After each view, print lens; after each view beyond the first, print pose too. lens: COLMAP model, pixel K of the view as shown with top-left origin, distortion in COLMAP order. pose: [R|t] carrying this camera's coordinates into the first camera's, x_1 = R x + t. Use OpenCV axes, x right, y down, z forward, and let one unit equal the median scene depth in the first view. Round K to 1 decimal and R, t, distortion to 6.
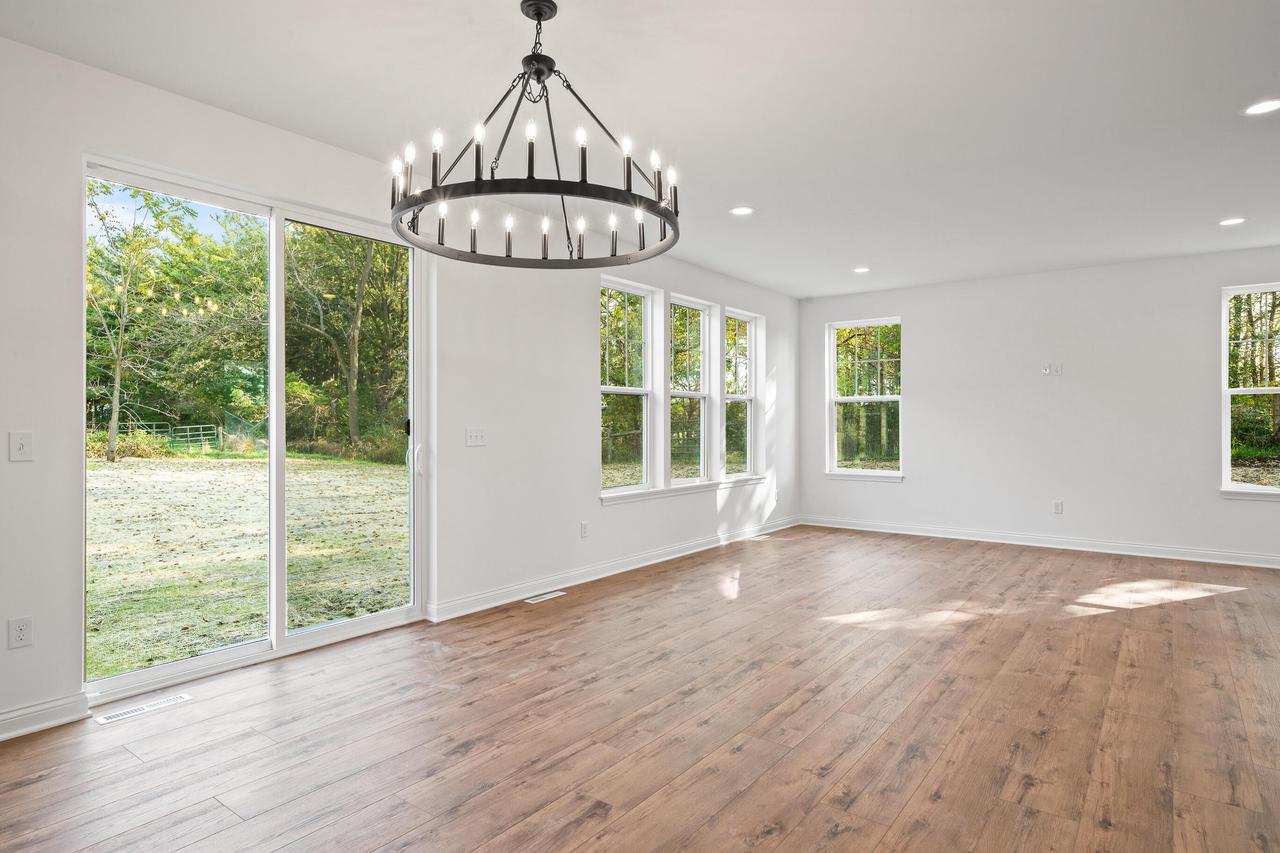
lens RADIAL K [[710.3, 0, 631.7], [0, 710.3, 418.4], [0, 0, 1]] dist [0.002653, 0.000486]
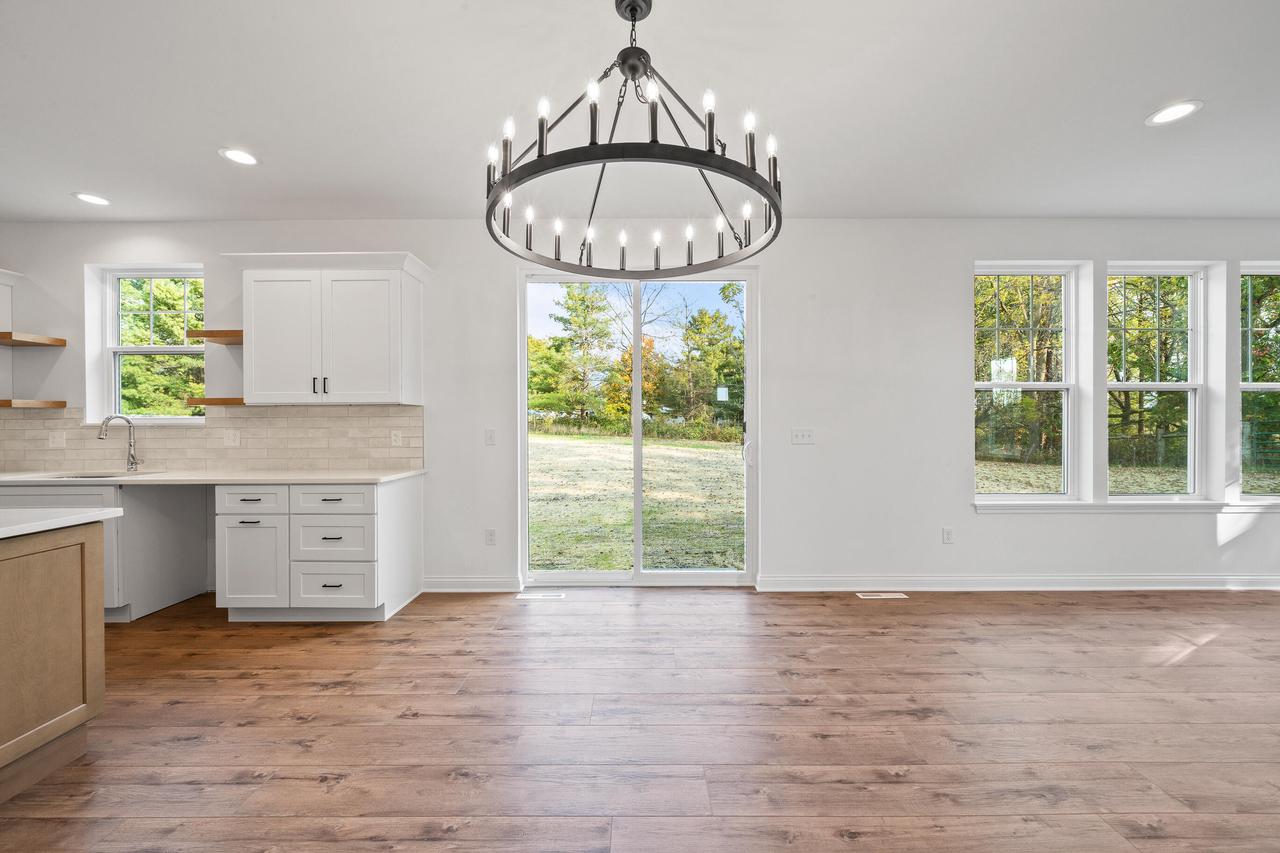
lens RADIAL K [[480.6, 0, 636.2], [0, 480.6, 422.1], [0, 0, 1]] dist [0.000308, -0.000023]
pose [[0.607231, -0.003271, -0.794519, 0.238736], [0.007740, 0.999968, 0.001799, 0.000284], [0.794488, -0.007242, 0.607237, 0.346232]]
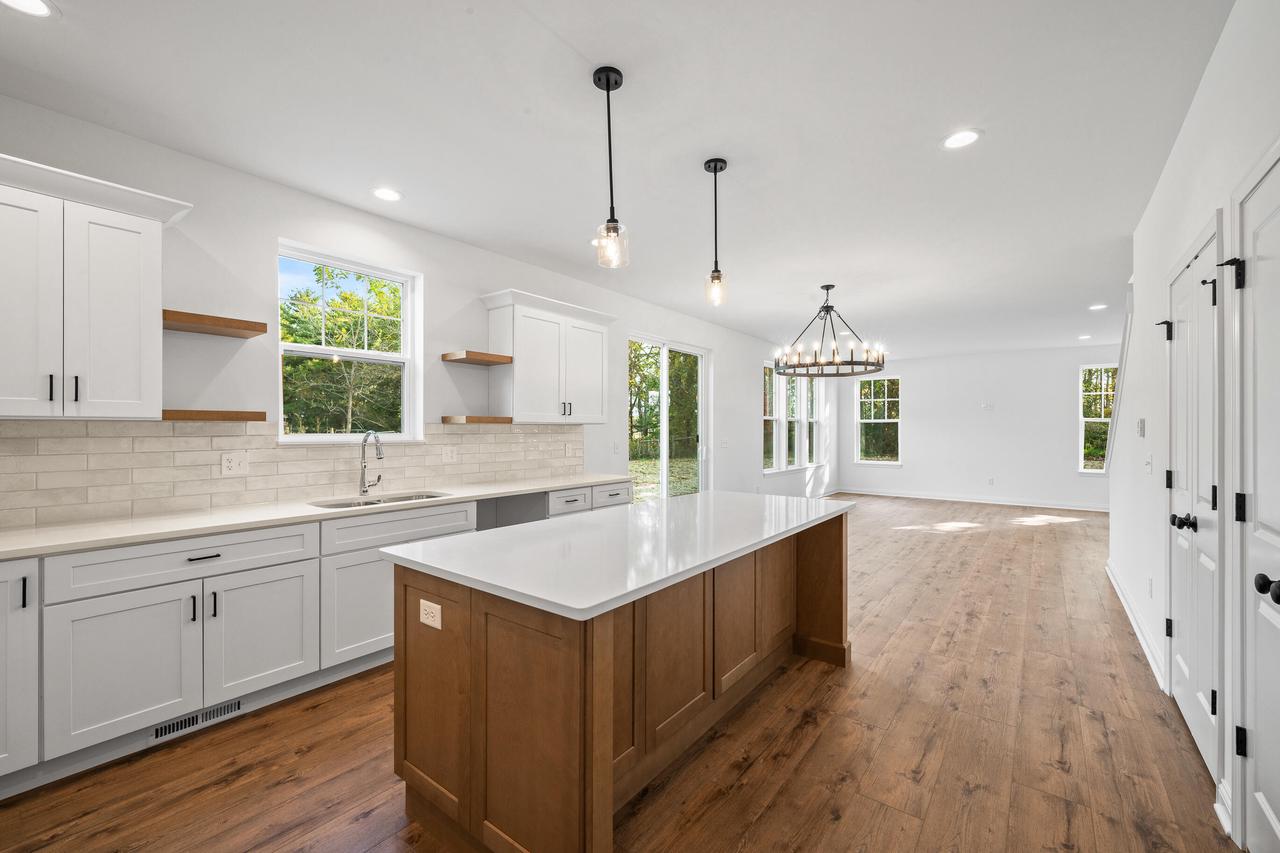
lens RADIAL K [[526.6, 0, 640.0], [0, 526.6, 426.5], [0, 0, 1]] dist [-0.000931, -0.000119]
pose [[0.999987, 0.003876, -0.003300, -0.488569], [-0.003870, 0.999990, 0.002007, -0.026756], [0.003308, -0.001995, 0.999993, -0.589271]]
